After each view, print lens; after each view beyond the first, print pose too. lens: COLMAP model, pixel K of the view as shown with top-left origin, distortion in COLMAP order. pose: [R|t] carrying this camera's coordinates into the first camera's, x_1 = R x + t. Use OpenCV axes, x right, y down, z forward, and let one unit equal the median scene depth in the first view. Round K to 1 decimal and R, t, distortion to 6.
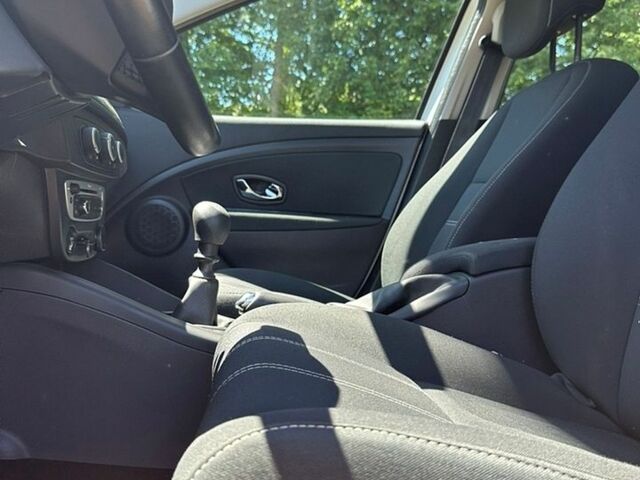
lens RADIAL K [[604.1, 0, 320.0], [0, 604.1, 240.0], [0, 0, 1]] dist [0.163473, -0.323850]
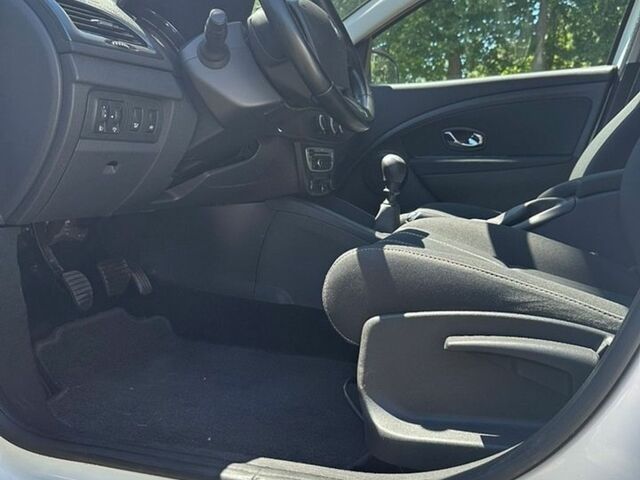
lens RADIAL K [[604.1, 0, 320.0], [0, 604.1, 240.0], [0, 0, 1]] dist [0.163473, -0.323850]
pose [[0.902654, 0.002195, -0.430362, 0.315656], [0.034833, 0.996333, 0.078143, 0.025802], [0.428956, -0.085527, 0.899268, -0.479617]]
